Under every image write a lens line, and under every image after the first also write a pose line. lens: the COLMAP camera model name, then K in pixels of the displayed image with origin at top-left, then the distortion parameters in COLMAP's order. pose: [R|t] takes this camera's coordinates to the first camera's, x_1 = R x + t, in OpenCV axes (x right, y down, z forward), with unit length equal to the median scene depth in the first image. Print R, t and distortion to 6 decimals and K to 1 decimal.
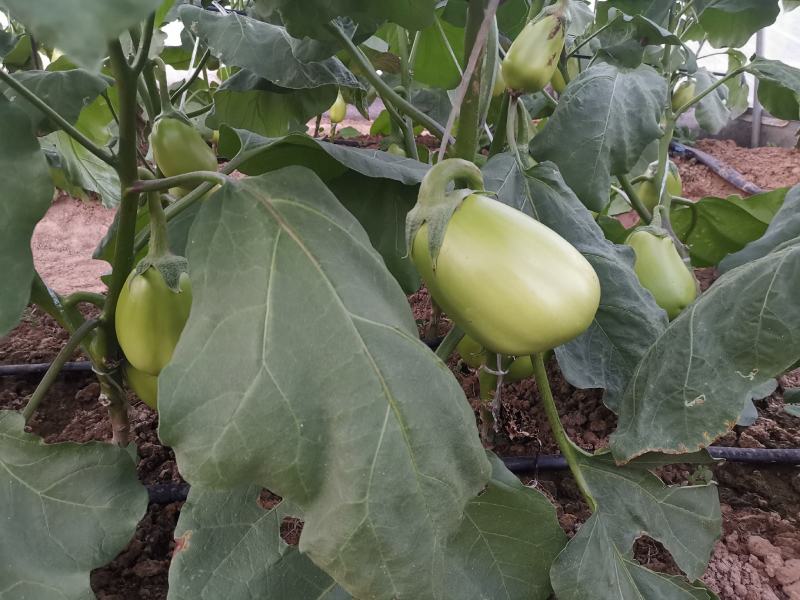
lens RADIAL K [[659.6, 0, 381.7], [0, 659.6, 300.8], [0, 0, 1]] dist [0.035983, -0.030302]
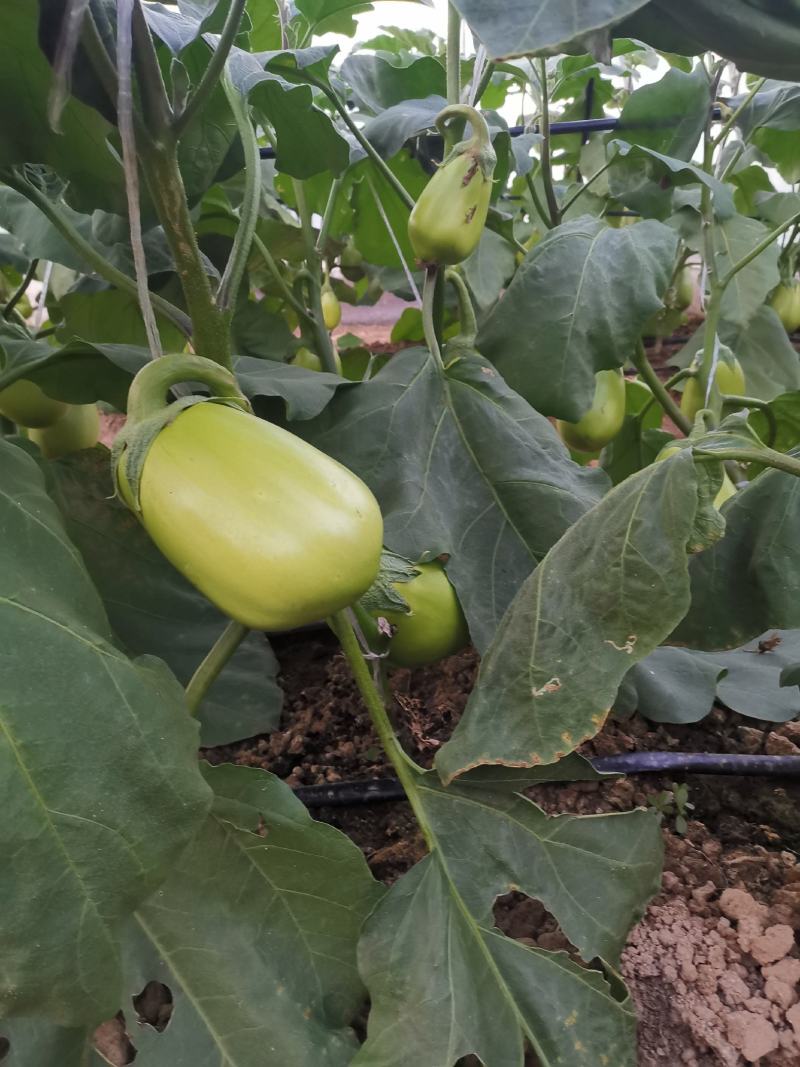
lens RADIAL K [[879.7, 0, 400.0], [0, 879.7, 533.5], [0, 0, 1]] dist [0.035983, -0.030302]
pose [[0.993698, -0.049619, -0.100507, 0.358172], [0.045721, 0.998124, -0.040725, 0.020938], [0.102339, 0.035873, 0.994102, 0.077153]]
